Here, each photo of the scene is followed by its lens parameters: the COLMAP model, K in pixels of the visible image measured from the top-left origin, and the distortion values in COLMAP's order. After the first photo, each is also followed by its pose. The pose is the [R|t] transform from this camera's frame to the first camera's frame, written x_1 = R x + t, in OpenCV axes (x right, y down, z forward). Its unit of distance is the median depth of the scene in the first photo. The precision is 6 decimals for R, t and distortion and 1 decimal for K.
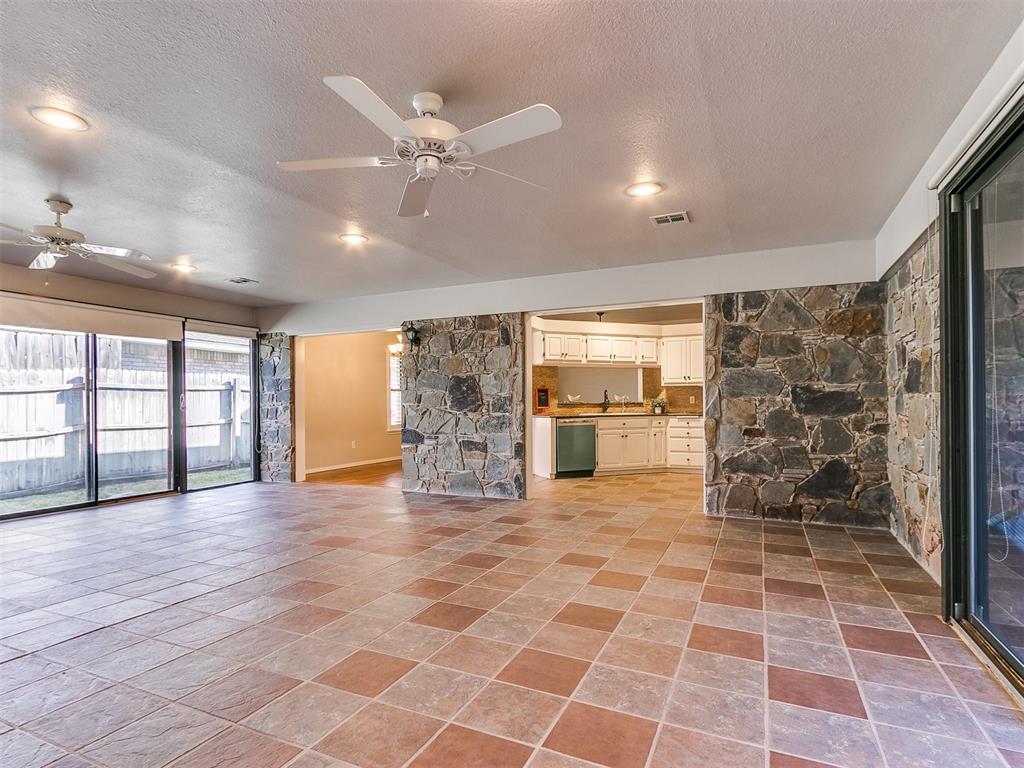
lens RADIAL K [[527.2, 0, 462.3], [0, 527.2, 404.4], [0, 0, 1]] dist [0.003909, -0.001870]
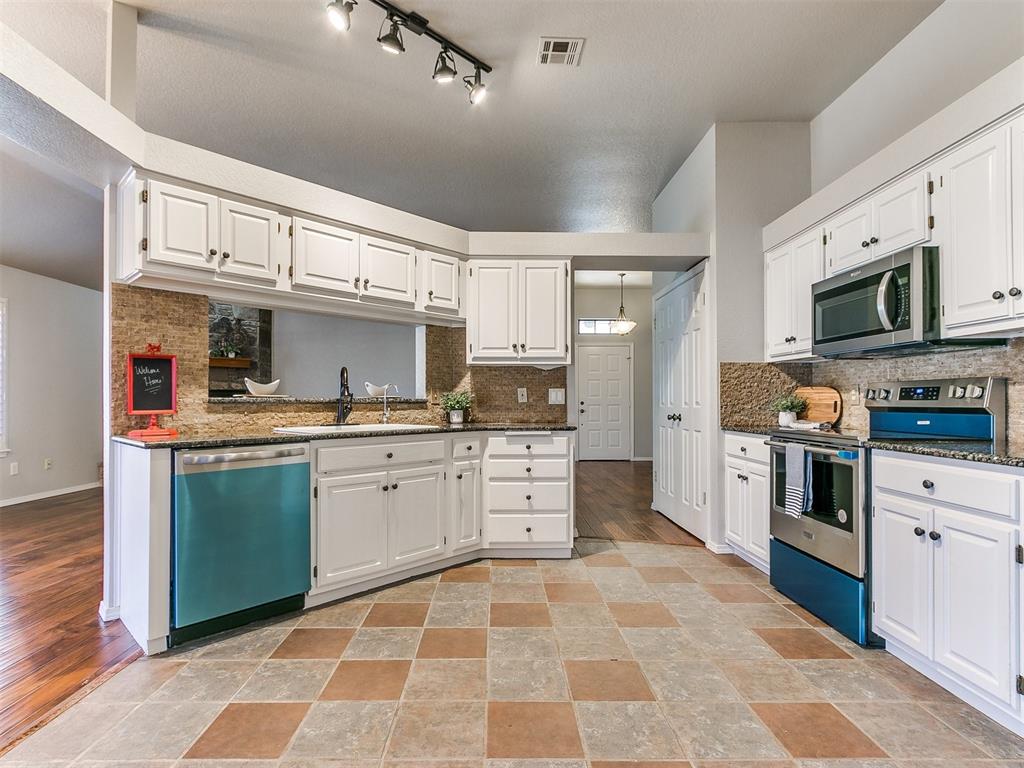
lens RADIAL K [[527.2, 0, 498.2], [0, 527.2, 395.9], [0, 0, 1]] dist [0.003909, -0.001870]
pose [[0.861383, 0.012061, 0.507813, 0.172688], [-0.006830, 0.999903, -0.012164, -0.001868], [-0.507910, 0.007010, 0.861382, 0.604869]]
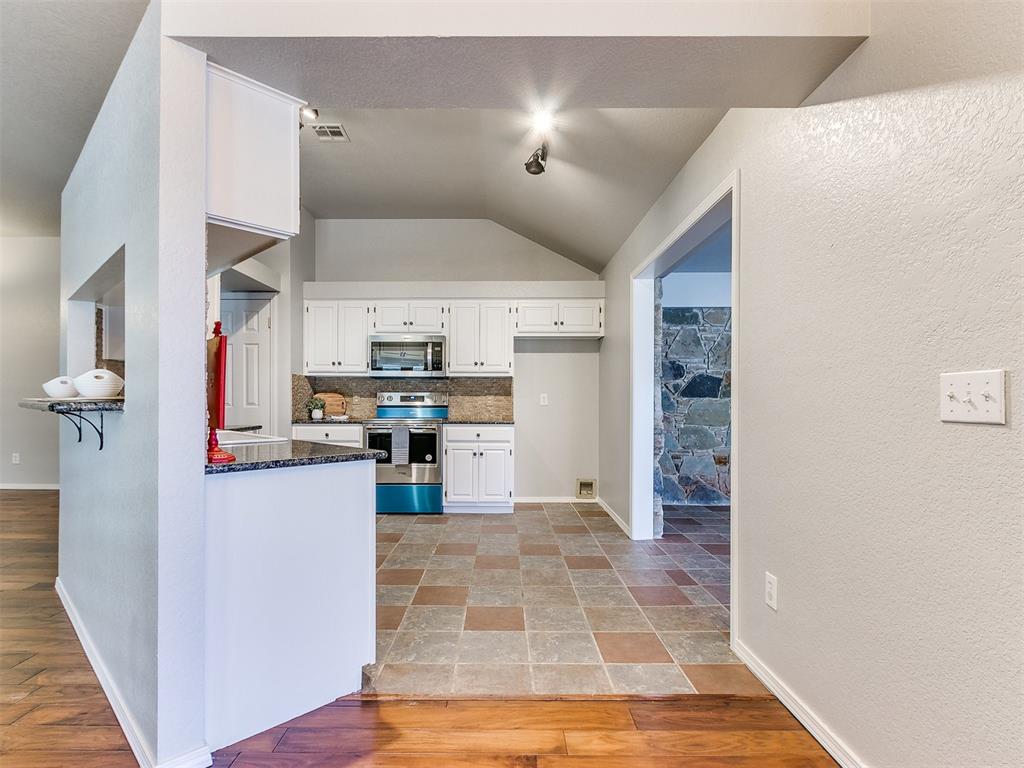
lens RADIAL K [[527.2, 0, 493.2], [0, 527.2, 396.3], [0, 0, 1]] dist [0.003909, -0.001870]
pose [[-0.487199, 0.010915, 0.873223, -0.083799], [-0.000883, 0.999915, -0.012992, -0.003384], [-0.873291, -0.007101, -0.487148, 0.991089]]
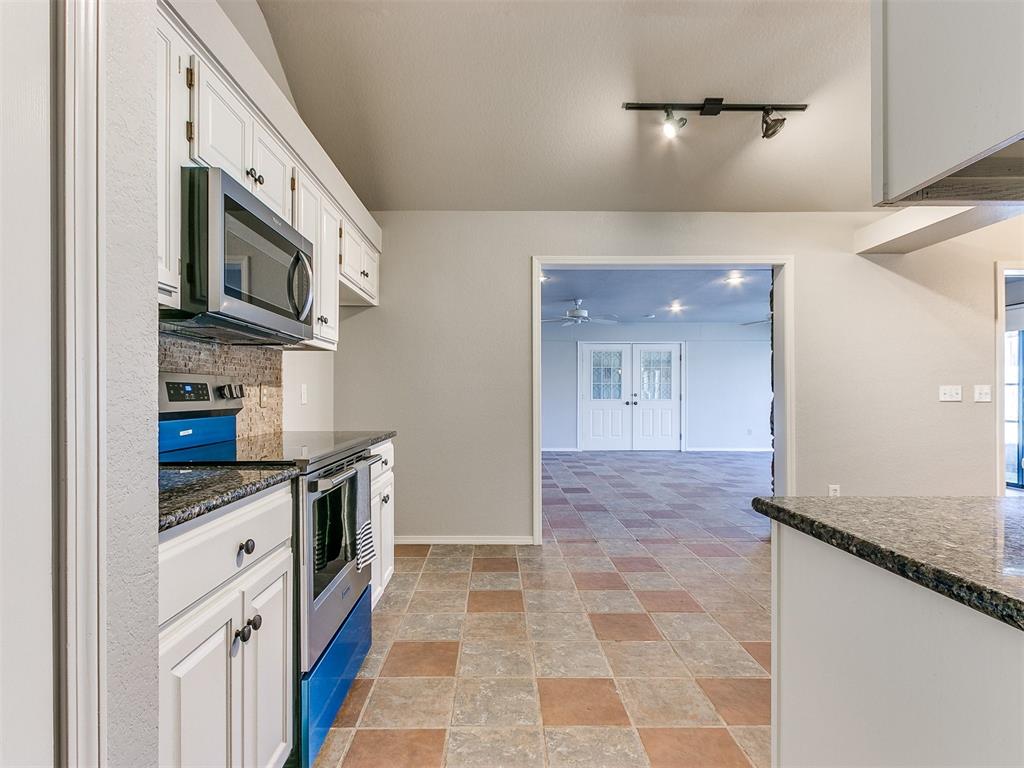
lens RADIAL K [[533.5, 0, 493.0], [0, 533.5, 401.6], [0, 0, 1]] dist [0.007662, 0.000521]
pose [[-0.864956, 0.012599, -0.501689, 0.558860], [0.006196, 0.999877, 0.014427, -0.007513], [0.501809, 0.009371, -0.864927, 1.016832]]
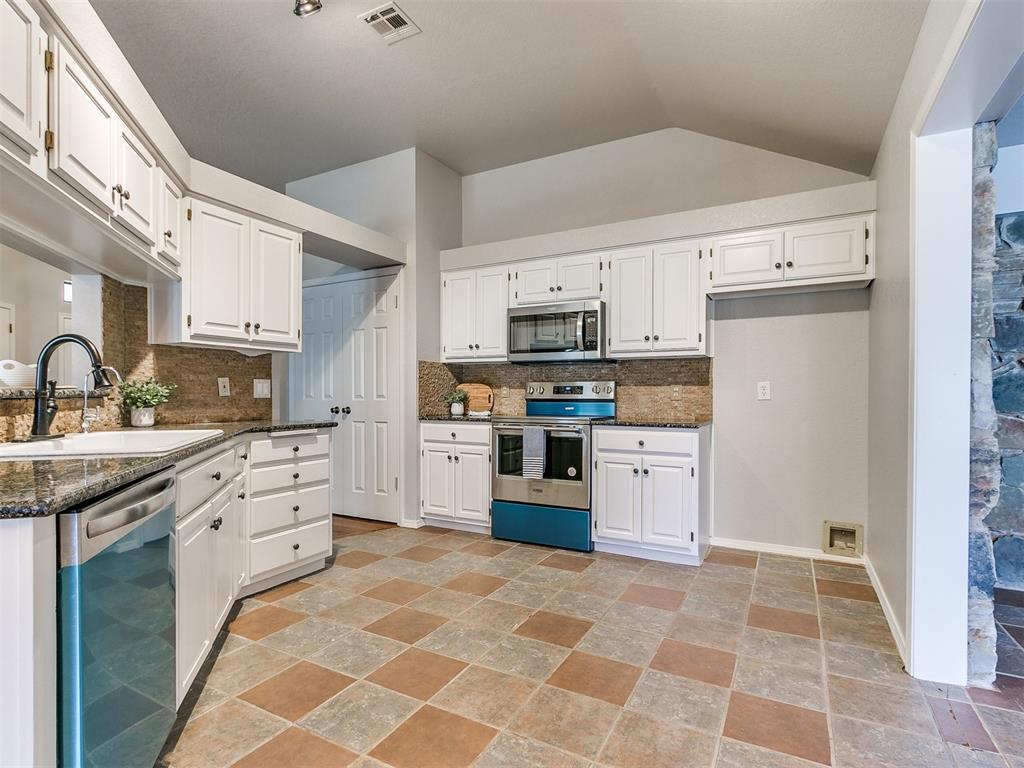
lens RADIAL K [[527.2, 0, 500.5], [0, 527.2, 395.4], [0, 0, 1]] dist [0.003909, -0.001870]
pose [[-0.019534, 0.003669, 0.999802, 0.049417], [-0.003744, 0.999986, -0.003743, -0.001690], [-0.999802, -0.003817, -0.019520, 0.826863]]
